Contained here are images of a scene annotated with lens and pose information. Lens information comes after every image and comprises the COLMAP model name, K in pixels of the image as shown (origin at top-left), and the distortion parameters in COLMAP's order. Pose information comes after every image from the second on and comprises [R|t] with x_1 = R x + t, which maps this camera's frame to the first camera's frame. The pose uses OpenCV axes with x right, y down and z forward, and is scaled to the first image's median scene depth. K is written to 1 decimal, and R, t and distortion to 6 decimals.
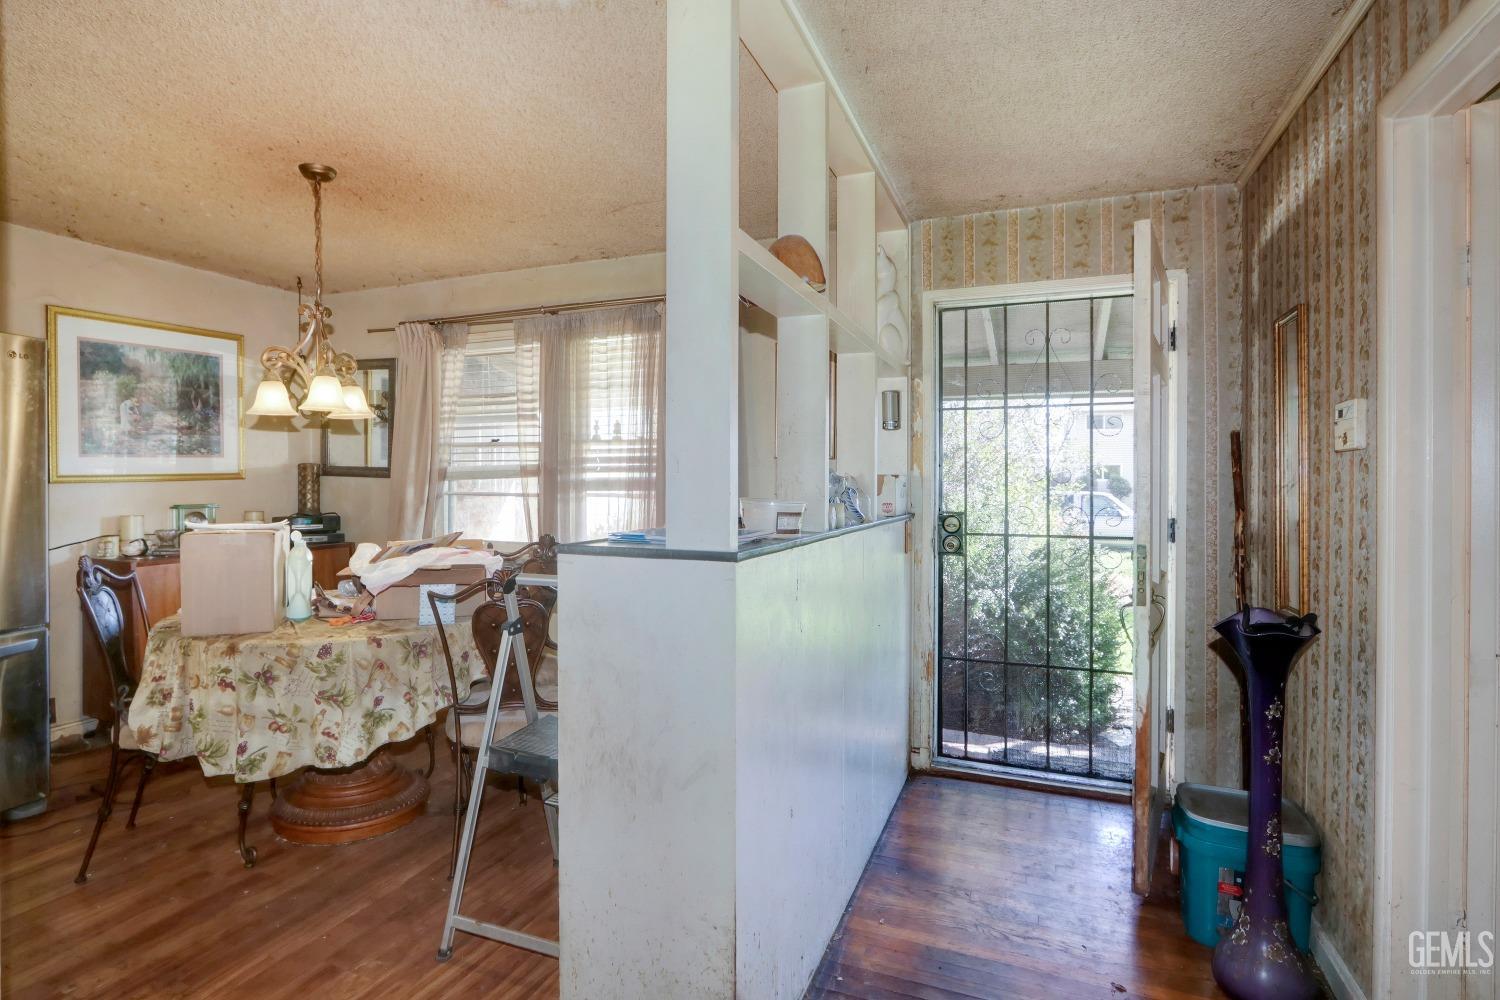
lens RADIAL K [[777.2, 0, 709.4], [0, 777.2, 485.5], [0, 0, 1]] dist [-0.013370, 0.000929]
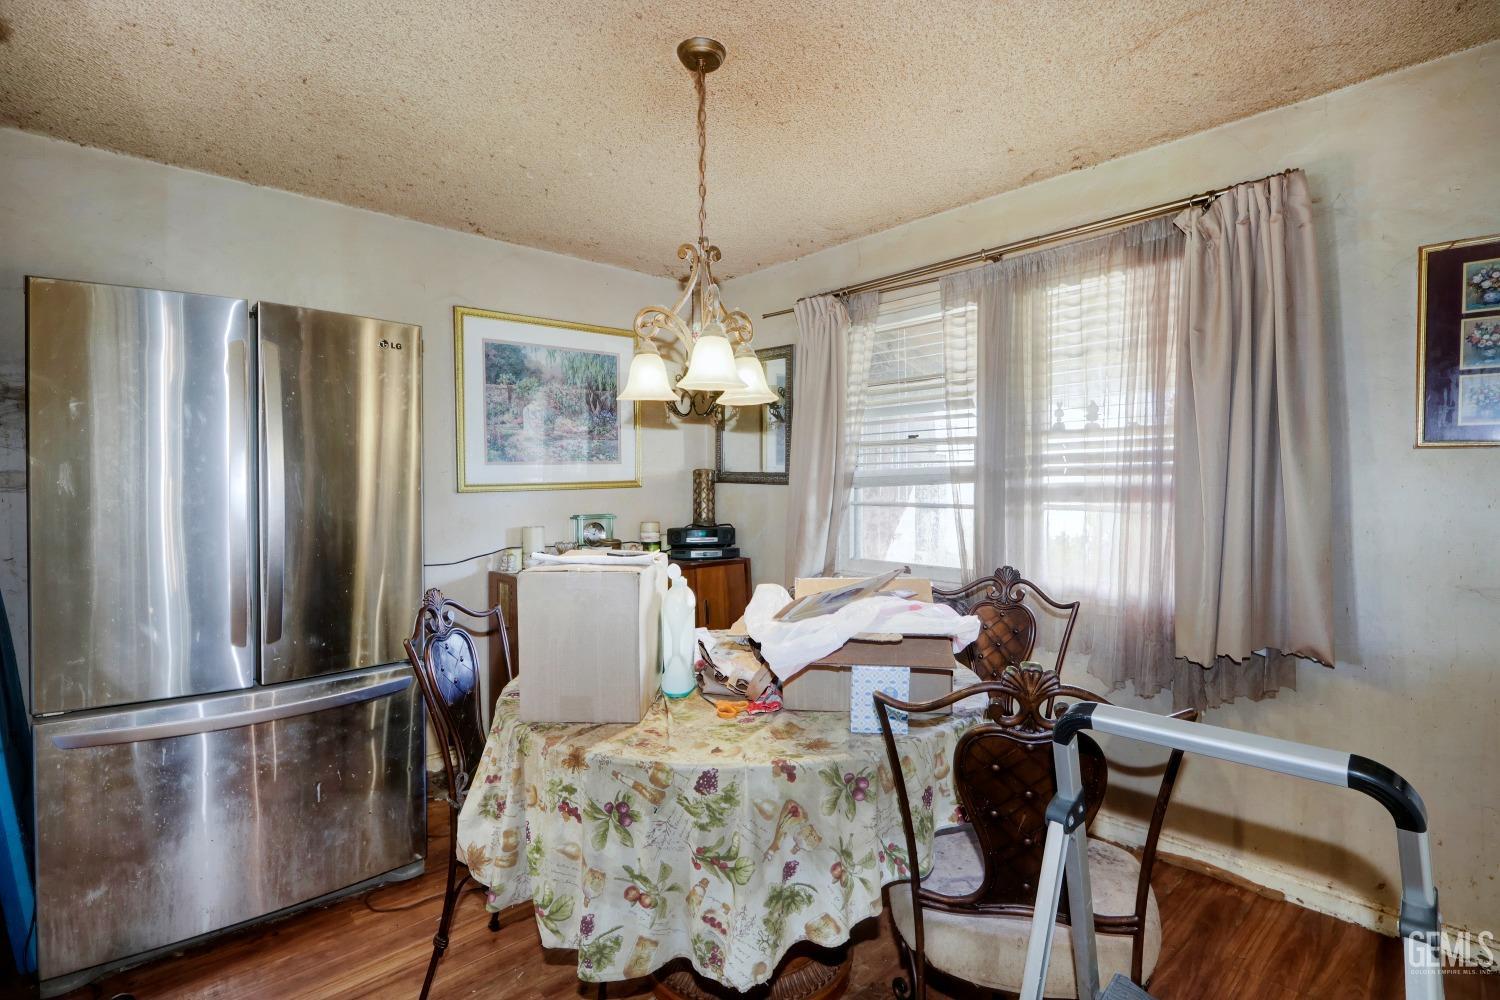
lens RADIAL K [[714.0, 0, 762.7], [0, 714.0, 497.6], [0, 0, 1]] dist [-0.012589, 0.000257]
pose [[0.917042, 0.002403, -0.398784, -0.144580], [0.002175, 0.999937, 0.011027, -0.005172], [0.398785, -0.010980, 0.916979, 0.312221]]
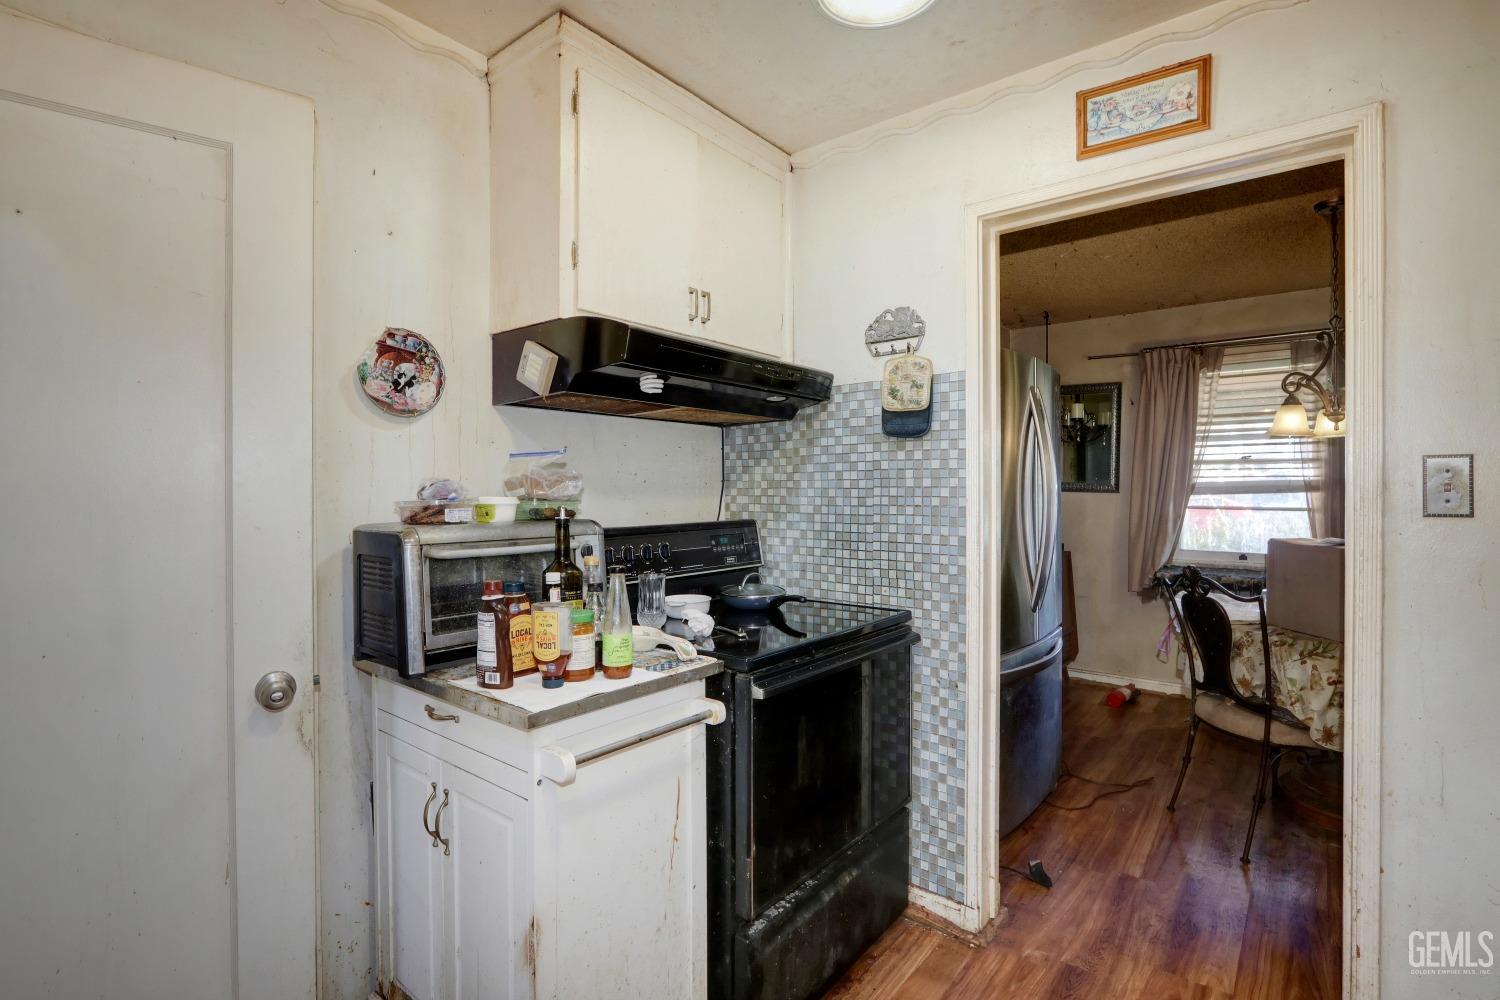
lens RADIAL K [[714.0, 0, 762.7], [0, 714.0, 497.6], [0, 0, 1]] dist [-0.012589, 0.000257]
pose [[0.968461, -0.000009, -0.249165, -0.760476], [-0.000122, 1.000000, -0.000509, -0.003103], [0.249165, 0.000523, 0.968461, -0.097835]]
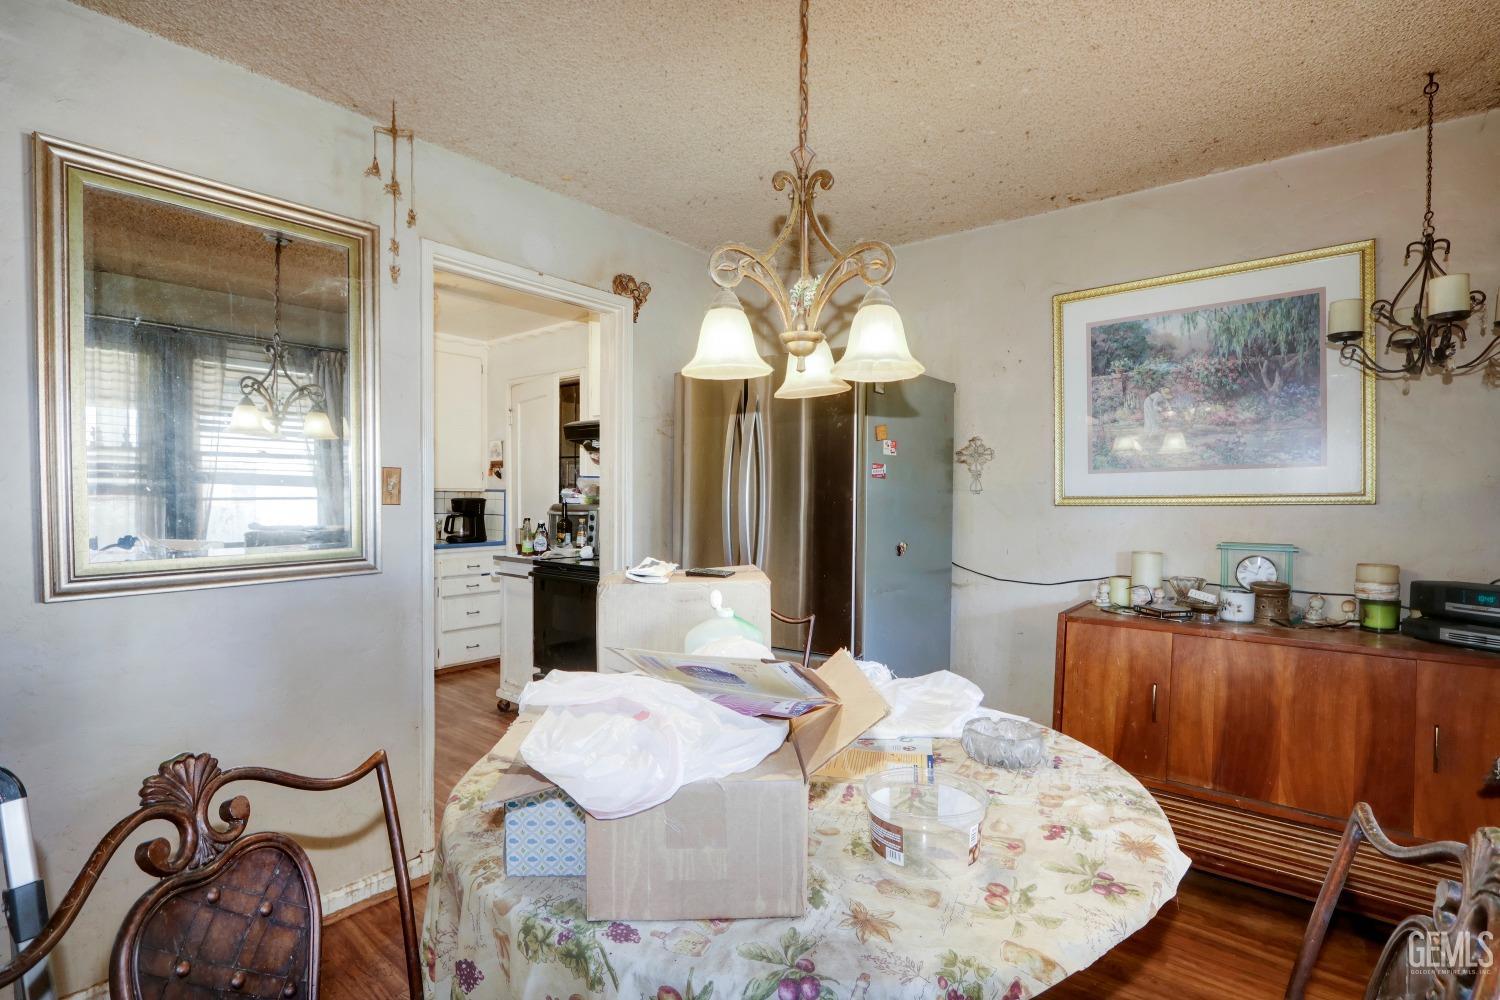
lens RADIAL K [[696.7, 0, 753.2], [0, 696.7, 503.3], [0, 0, 1]] dist [-0.006280, -0.000292]
pose [[-0.260881, 0.014688, -0.965259, -0.027918], [-0.013969, 0.999722, 0.018988, -0.014520], [0.965270, 0.018437, -0.260603, 0.811637]]
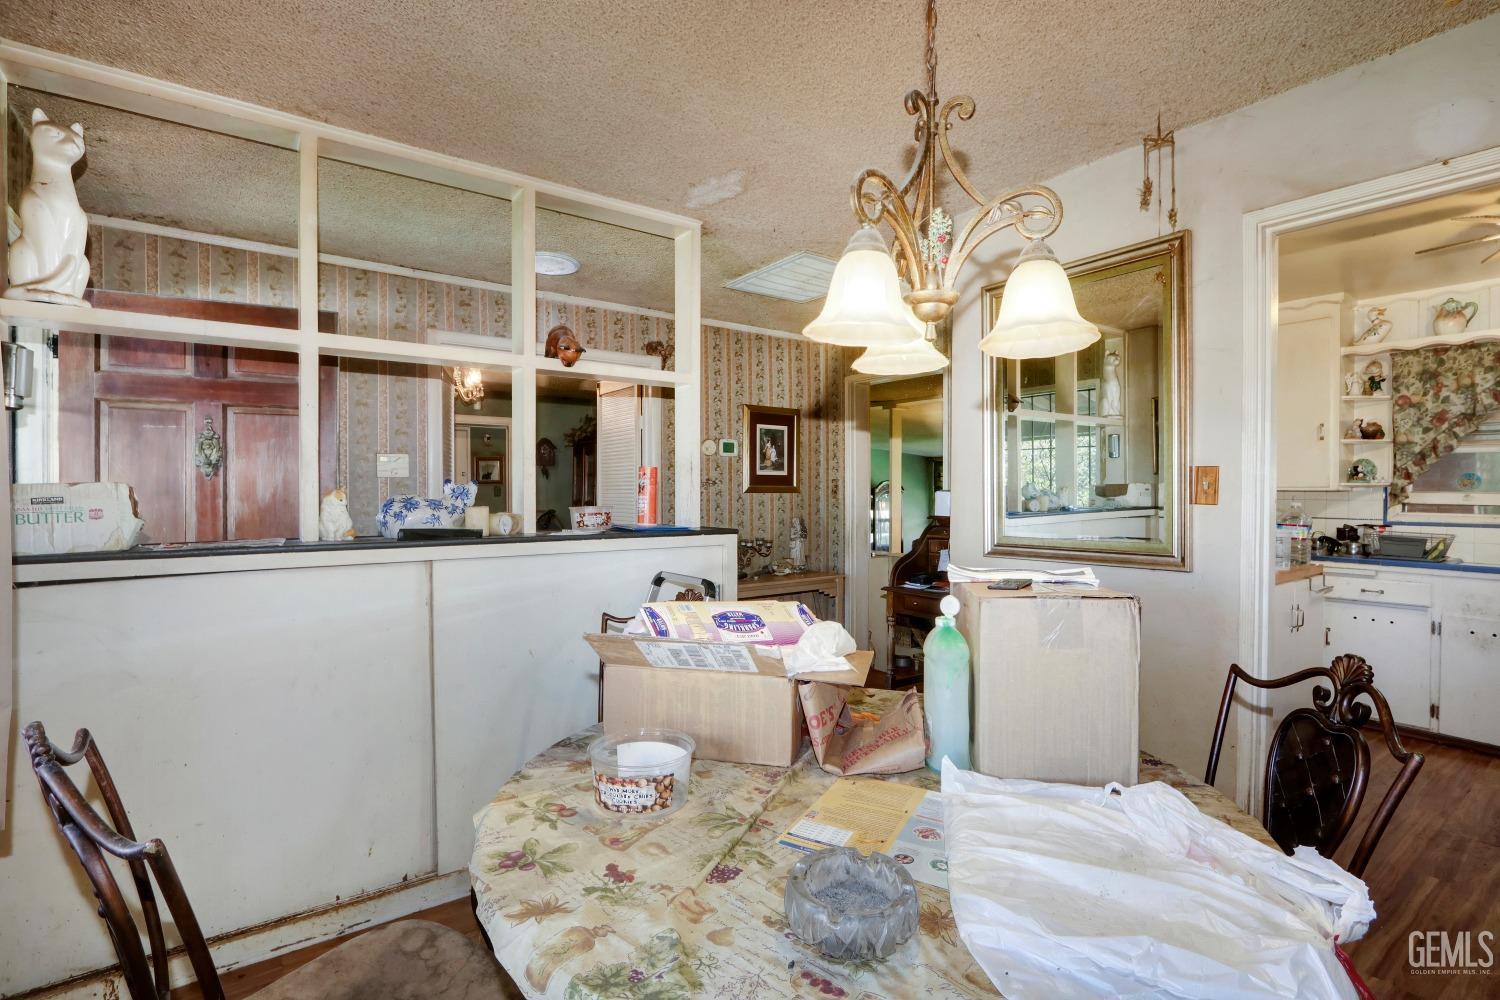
lens RADIAL K [[714.0, 0, 762.7], [0, 714.0, 497.6], [0, 0, 1]] dist [-0.012589, 0.000257]
pose [[-0.871033, -0.010894, 0.491103, -0.464664], [-0.000200, 0.999762, 0.021823, -0.013419], [-0.491224, 0.018910, -0.870828, 1.031853]]
